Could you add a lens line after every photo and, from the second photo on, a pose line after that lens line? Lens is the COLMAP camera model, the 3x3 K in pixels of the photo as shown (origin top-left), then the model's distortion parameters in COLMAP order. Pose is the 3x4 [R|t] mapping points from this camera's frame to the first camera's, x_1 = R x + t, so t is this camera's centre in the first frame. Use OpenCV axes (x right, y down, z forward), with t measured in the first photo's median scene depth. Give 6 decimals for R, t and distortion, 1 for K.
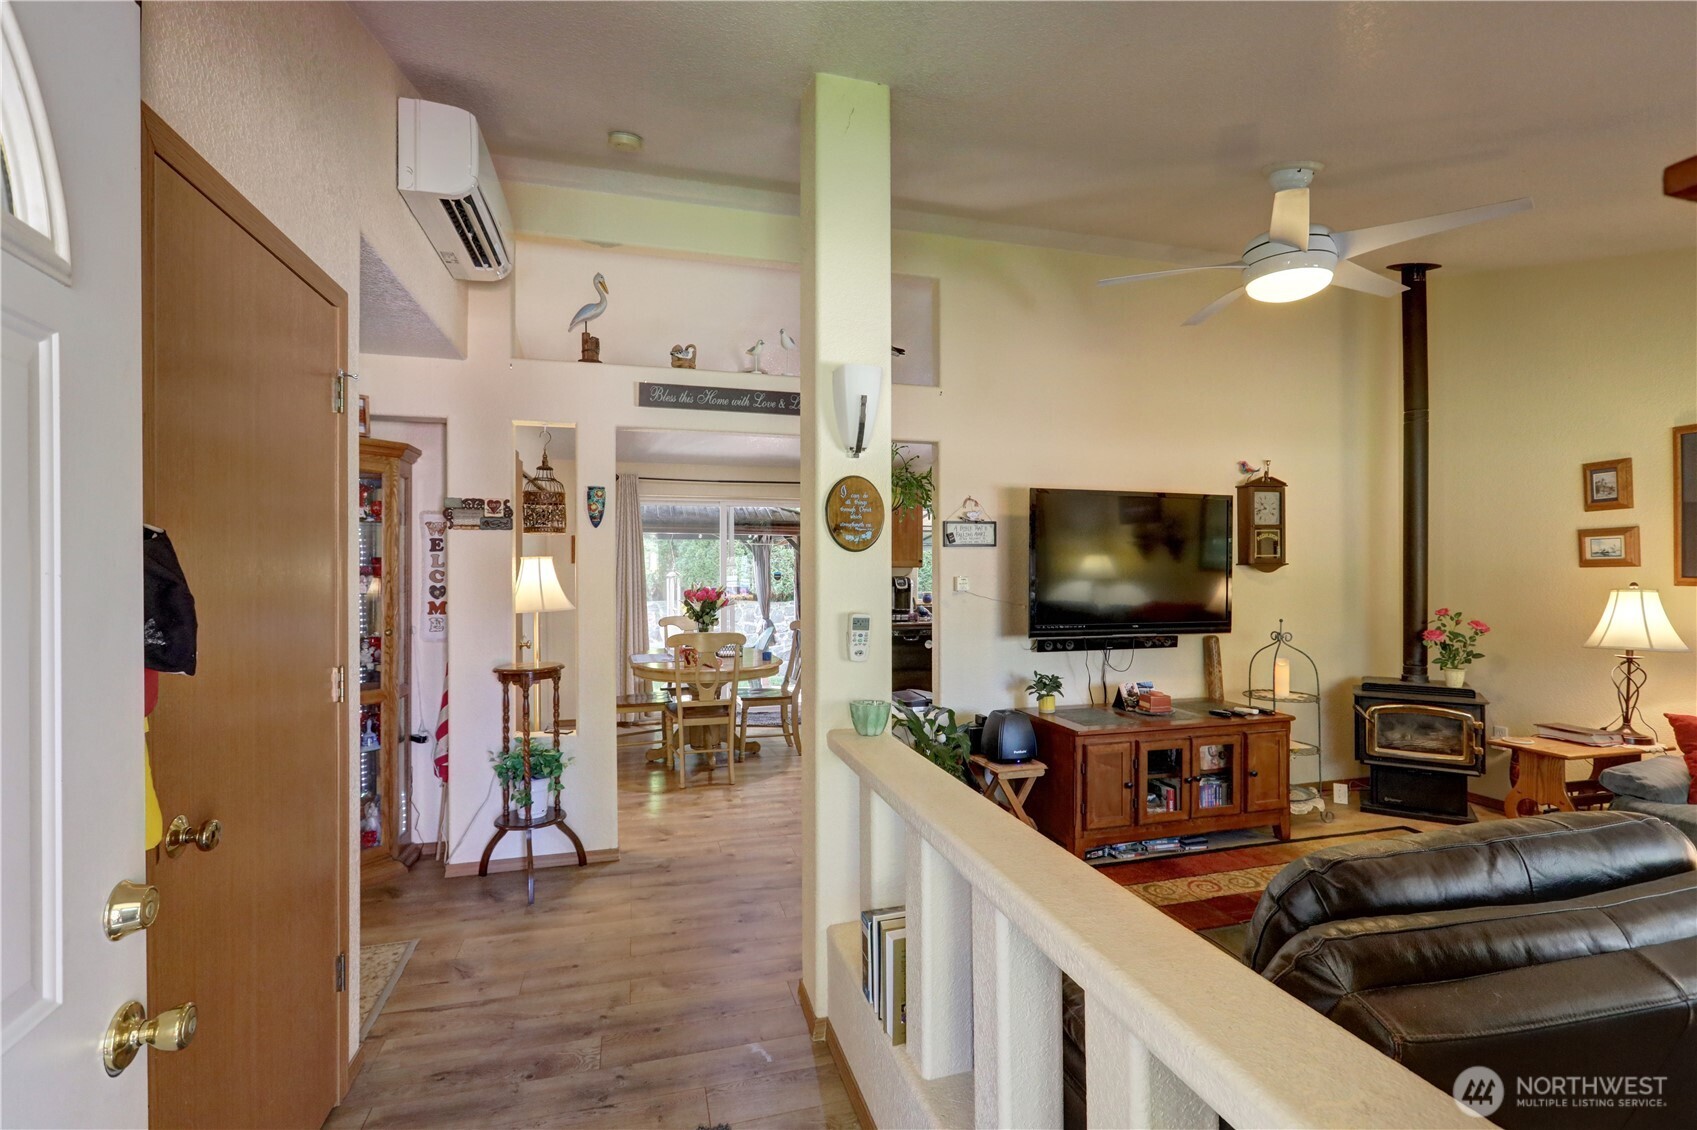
lens RADIAL K [[758.4, 0, 857.8], [0, 758.4, 571.4], [0, 0, 1]] dist [-0.000281, 0.000193]
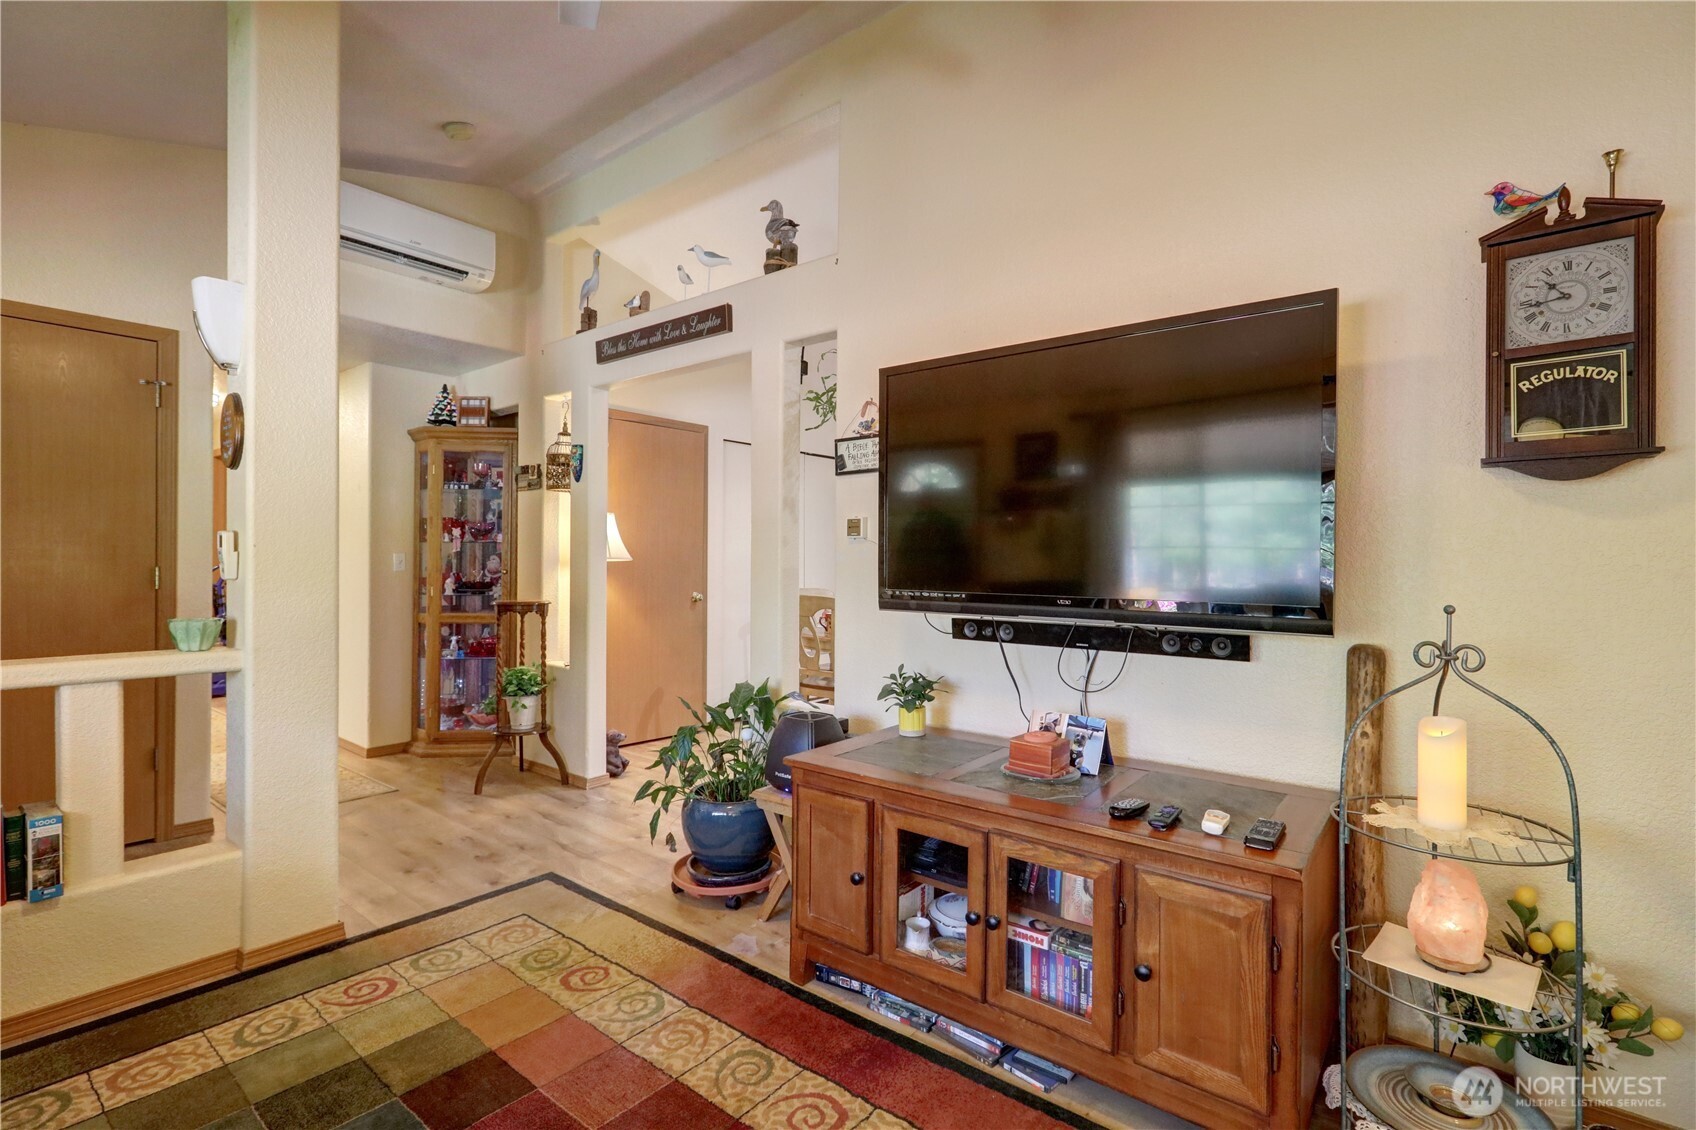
lens RADIAL K [[779.0, 0, 842.6], [0, 779.0, 558.4], [0, 0, 1]] dist [0.000369, -0.000108]
pose [[0.580145, 0.004168, -0.814502, 0.722321], [-0.011014, 0.999936, -0.002728, 0.047480], [0.814439, 0.010554, 0.580154, 0.592117]]
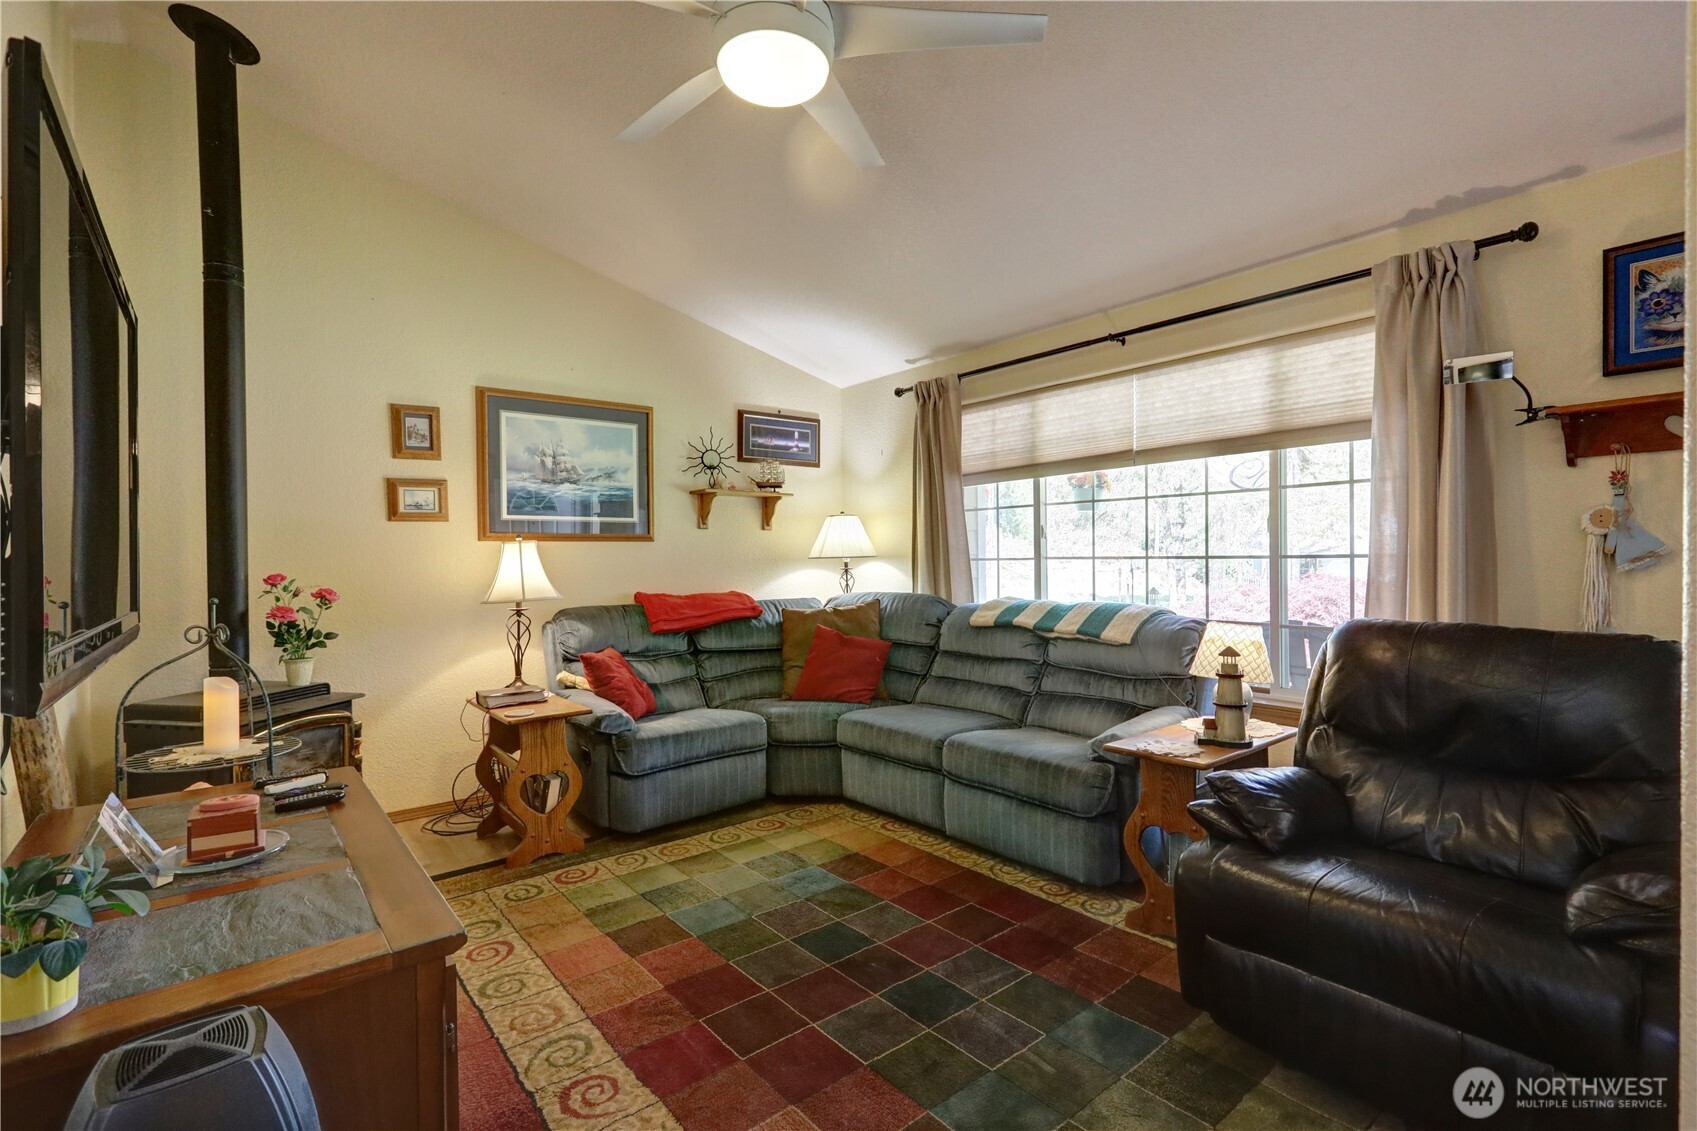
lens RADIAL K [[779.5, 0, 843.1], [0, 779.5, 558.9], [0, 0, 1]] dist [0.000369, -0.000108]
pose [[-0.388491, 0.002406, 0.921449, -0.079900], [0.015020, 0.999880, 0.003722, 0.042195], [-0.921330, 0.015287, -0.388481, 0.854648]]
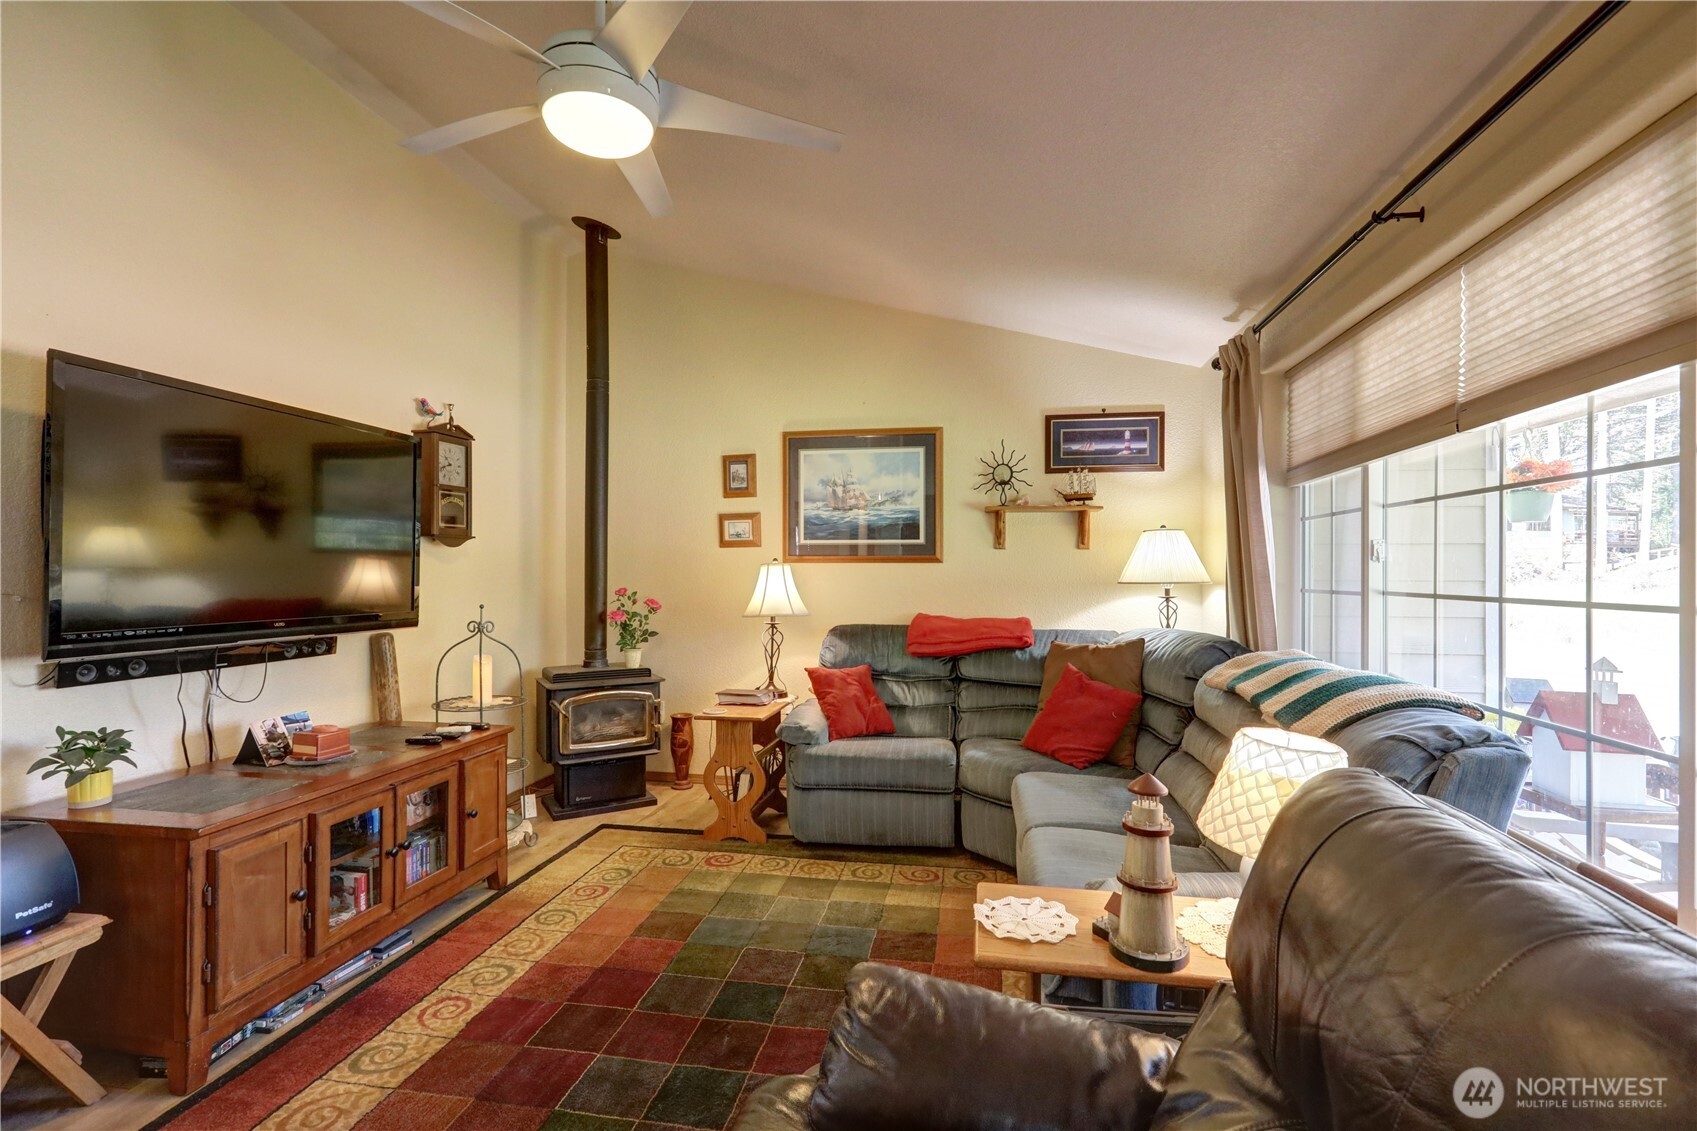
lens RADIAL K [[770.7, 0, 848.5], [0, 770.7, 565.5], [0, 0, 1]] dist [-0.018454, 0.009017]
pose [[0.438045, 0.008936, 0.898909, 0.012591], [0.000788, 0.999946, -0.010325, 0.032550], [-0.898953, 0.005232, 0.438015, 0.326732]]
